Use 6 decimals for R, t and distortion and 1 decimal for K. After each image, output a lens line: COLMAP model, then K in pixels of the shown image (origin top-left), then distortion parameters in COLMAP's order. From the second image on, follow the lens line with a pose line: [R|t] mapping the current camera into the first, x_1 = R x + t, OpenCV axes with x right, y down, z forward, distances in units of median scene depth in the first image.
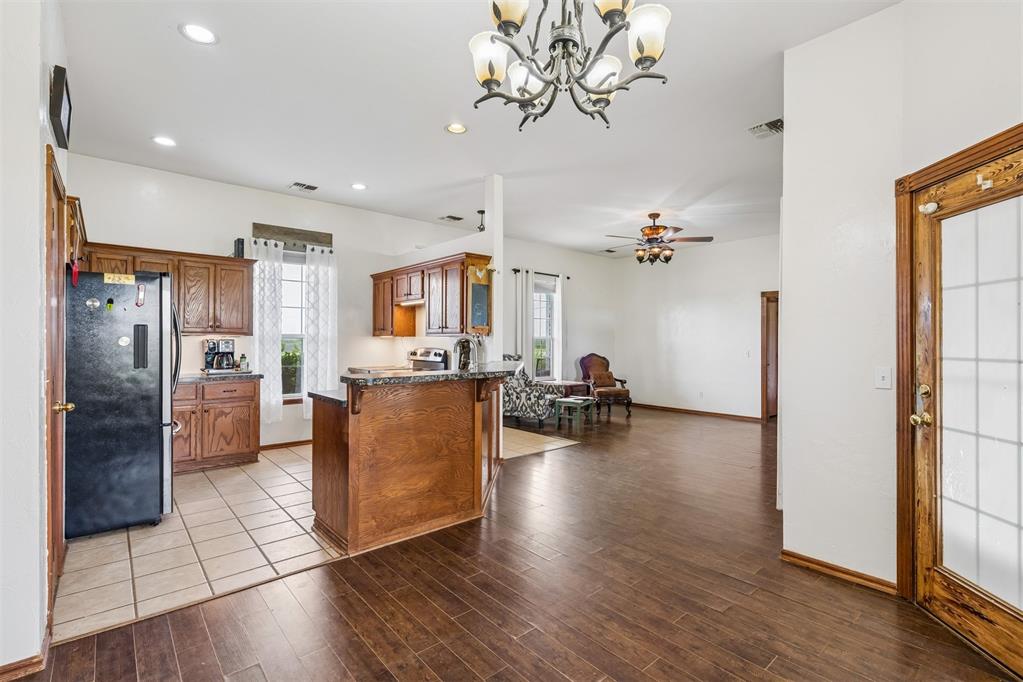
lens RADIAL K [[471.0, 0, 511.2], [0, 471.0, 339.1], [0, 0, 1]] dist [0.001586, 0.000586]
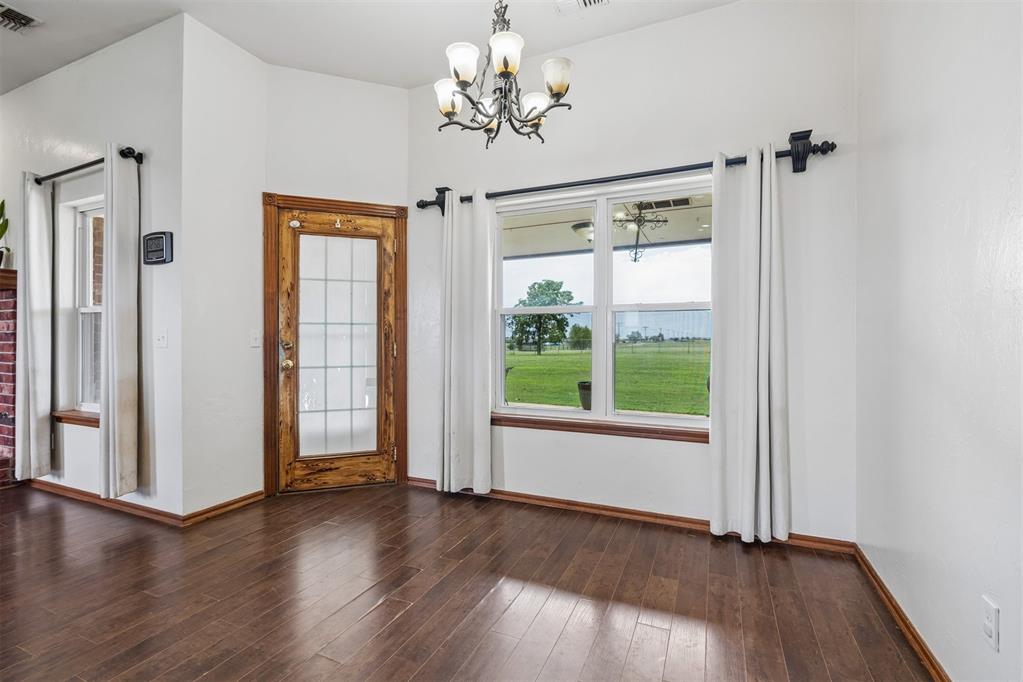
lens RADIAL K [[458.5, 0, 508.8], [0, 458.5, 338.6], [0, 0, 1]] dist [-0.002332, 0.000321]
pose [[-0.418361, -0.001942, 0.908279, -0.318810], [-0.007175, 0.999974, -0.001167, 0.037800], [-0.908252, -0.007005, -0.418364, 0.430023]]
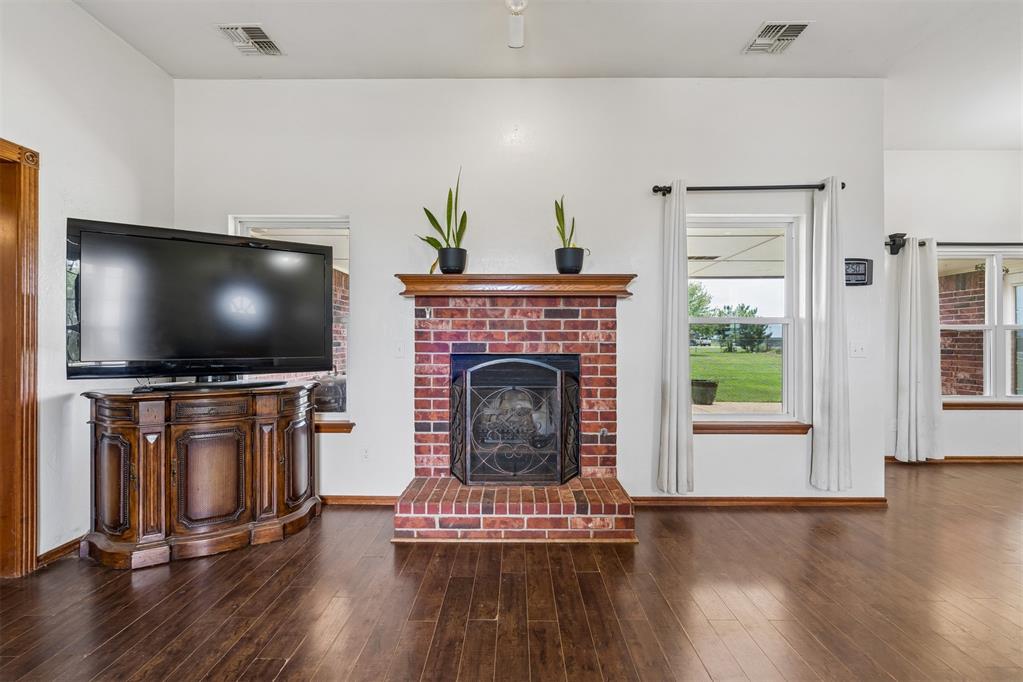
lens RADIAL K [[462.4, 0, 512.4], [0, 462.4, 341.3], [0, 0, 1]] dist [-0.003734, -0.000384]
pose [[-0.748678, -0.004607, 0.662918, 0.281969], [-0.006802, 0.999977, -0.000733, 0.032154], [-0.662899, -0.005058, -0.748692, 1.373547]]
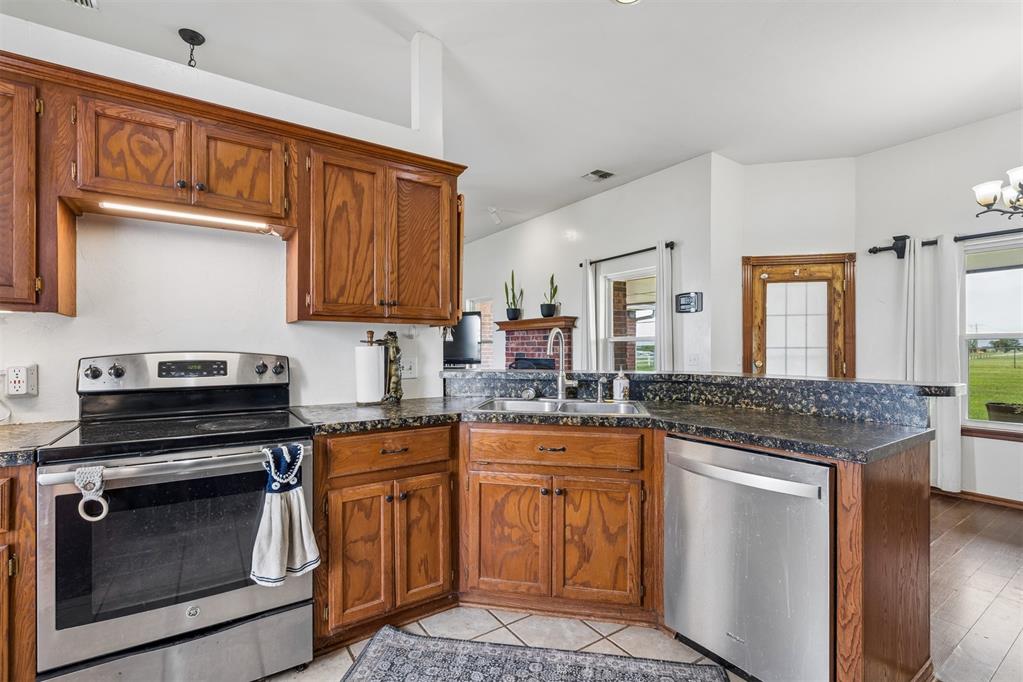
lens RADIAL K [[462.4, 0, 506.6], [0, 462.4, 347.9], [0, 0, 1]] dist [-0.003018, -0.000085]
pose [[0.121221, -0.004009, 0.992617, -0.557493], [-0.002954, 0.999986, 0.004399, 0.014974], [-0.992621, -0.003465, 0.121208, 0.819130]]
